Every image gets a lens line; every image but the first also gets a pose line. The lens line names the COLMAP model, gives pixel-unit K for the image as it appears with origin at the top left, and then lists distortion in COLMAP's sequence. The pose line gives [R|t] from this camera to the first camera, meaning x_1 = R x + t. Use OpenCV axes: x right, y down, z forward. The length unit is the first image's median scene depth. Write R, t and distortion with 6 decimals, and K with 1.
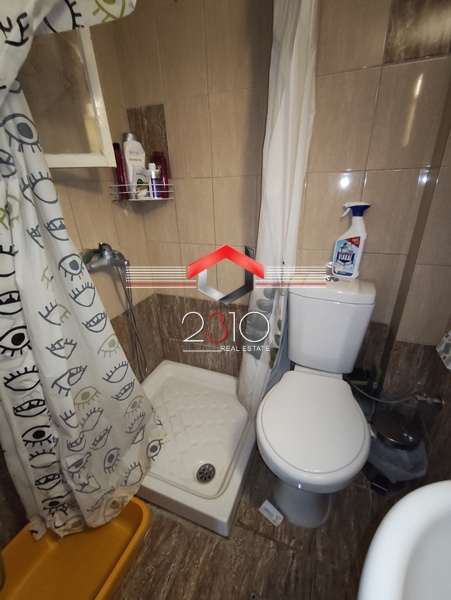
lens RADIAL K [[265.2, 0, 227.4], [0, 265.2, 303.3], [0, 0, 1]] dist [-0.000082, 0.000558]
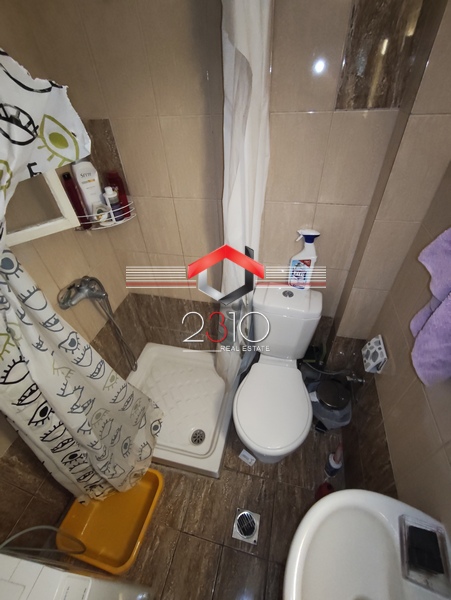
lens RADIAL K [[265.2, 0, 227.4], [0, 265.2, 303.3], [0, 0, 1]] dist [-0.000082, 0.000558]
pose [[0.989405, -0.106442, 0.098735, 0.005046], [0.072253, 0.950867, 0.301052, -0.447749], [-0.125928, -0.290728, 0.948483, -0.106409]]
